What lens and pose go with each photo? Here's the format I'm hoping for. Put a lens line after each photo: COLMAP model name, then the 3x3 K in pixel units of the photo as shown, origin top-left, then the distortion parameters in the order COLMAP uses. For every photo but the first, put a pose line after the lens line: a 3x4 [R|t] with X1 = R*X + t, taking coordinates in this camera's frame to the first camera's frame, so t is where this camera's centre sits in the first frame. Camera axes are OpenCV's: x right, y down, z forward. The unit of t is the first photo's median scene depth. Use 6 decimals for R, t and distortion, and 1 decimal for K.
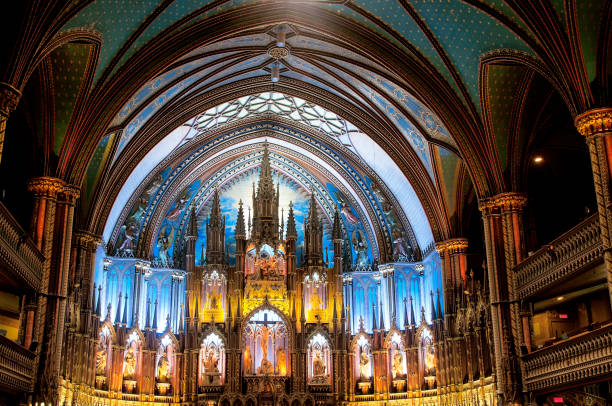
lens RADIAL K [[733.0, 0, 303.4], [0, 733.0, 201.5], [0, 0, 1]] dist [-0.050646, 0.000000]
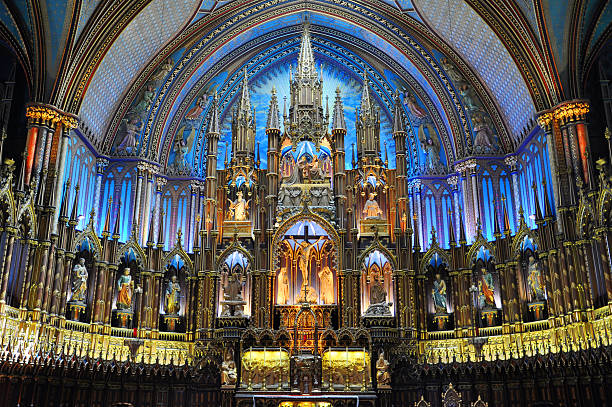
lens RADIAL K [[593.6, 0, 304.4], [0, 593.6, 208.3], [0, 0, 1]] dist [-0.026379, 0.000000]
pose [[0.990967, -0.028652, -0.131006, 0.028166], [0.030871, 0.999412, 0.014940, 0.124098], [0.130501, -0.018850, 0.991269, 0.380727]]
